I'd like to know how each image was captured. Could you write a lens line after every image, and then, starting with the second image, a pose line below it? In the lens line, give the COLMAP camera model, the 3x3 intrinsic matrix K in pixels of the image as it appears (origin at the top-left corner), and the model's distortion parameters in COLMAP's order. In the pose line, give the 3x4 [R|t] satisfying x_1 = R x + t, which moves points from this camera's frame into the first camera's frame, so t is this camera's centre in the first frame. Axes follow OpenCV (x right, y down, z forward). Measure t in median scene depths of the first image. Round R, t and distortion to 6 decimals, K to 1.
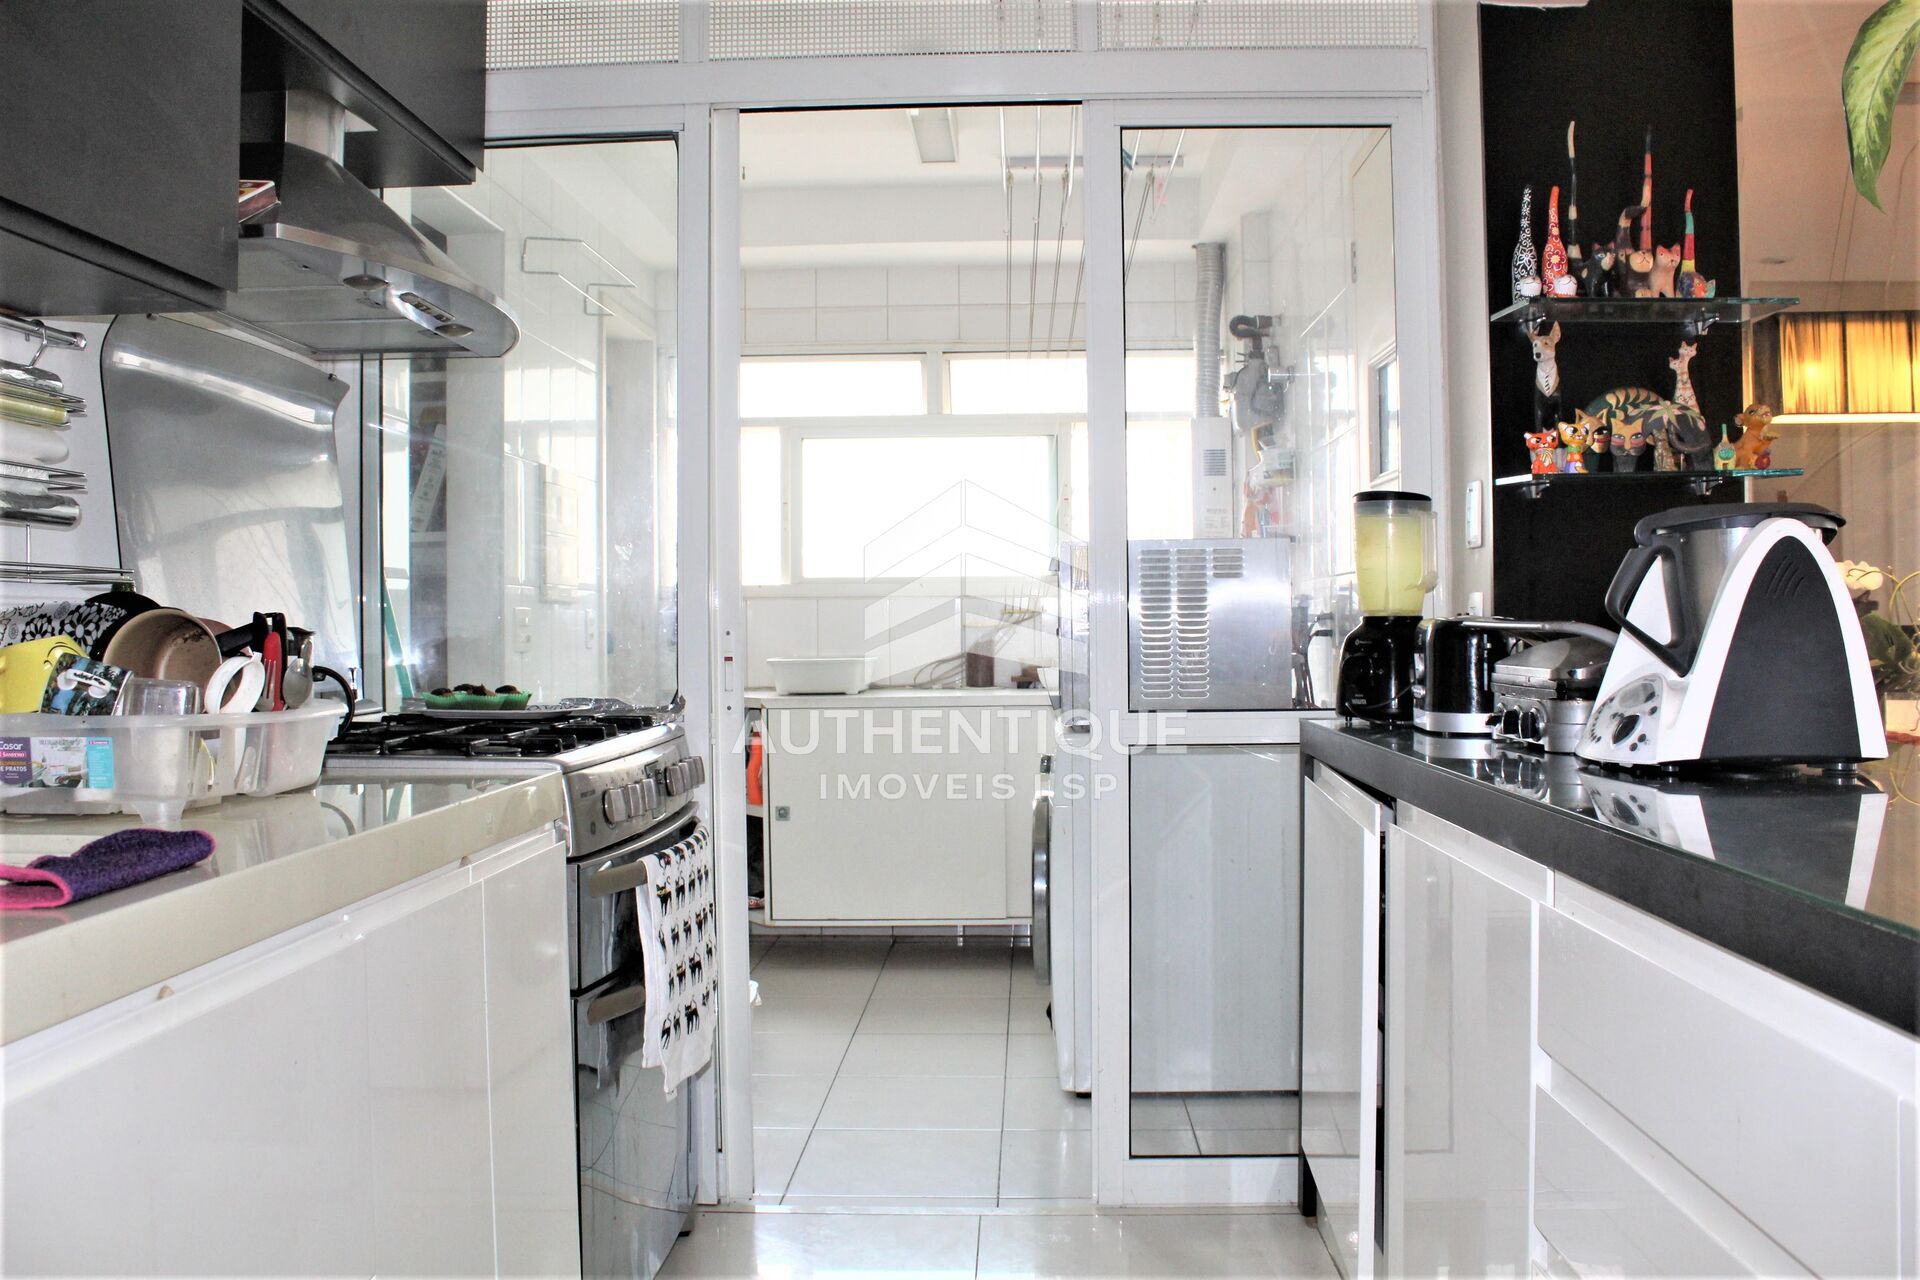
lens RADIAL K [[1634.7, 0, 962.1], [0, 1634.7, 630.7], [0, 0, 1]] dist [-0.164442, 0.147709]
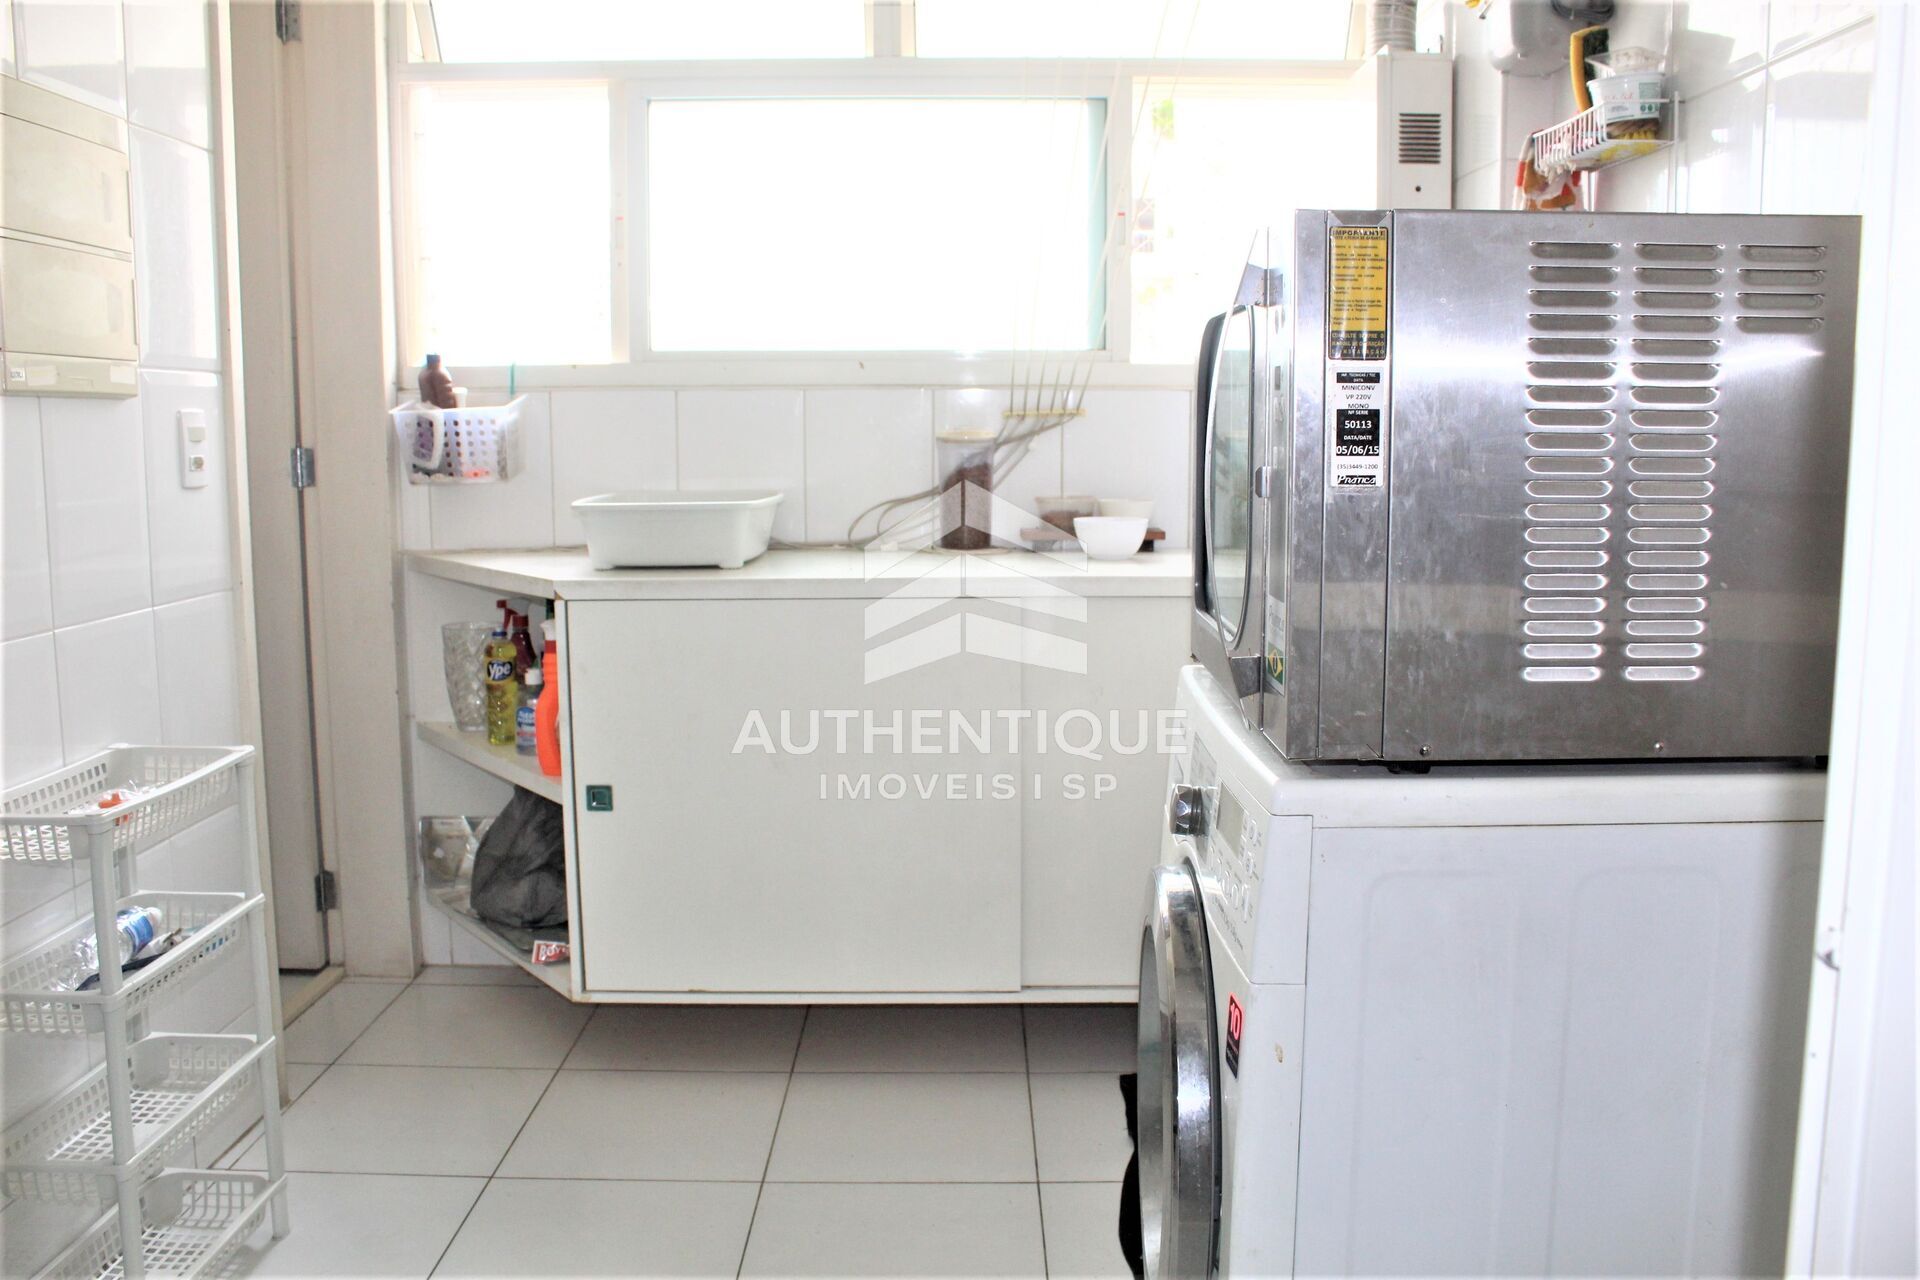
lens RADIAL K [[1634.7, 0, 962.1], [0, 1634.7, 630.7], [0, 0, 1]] dist [-0.164442, 0.147709]
pose [[0.998873, 0.003416, 0.047335, -0.016615], [-0.009161, 0.992525, 0.121700, -0.005753], [-0.046565, -0.121997, 0.991438, 0.444078]]
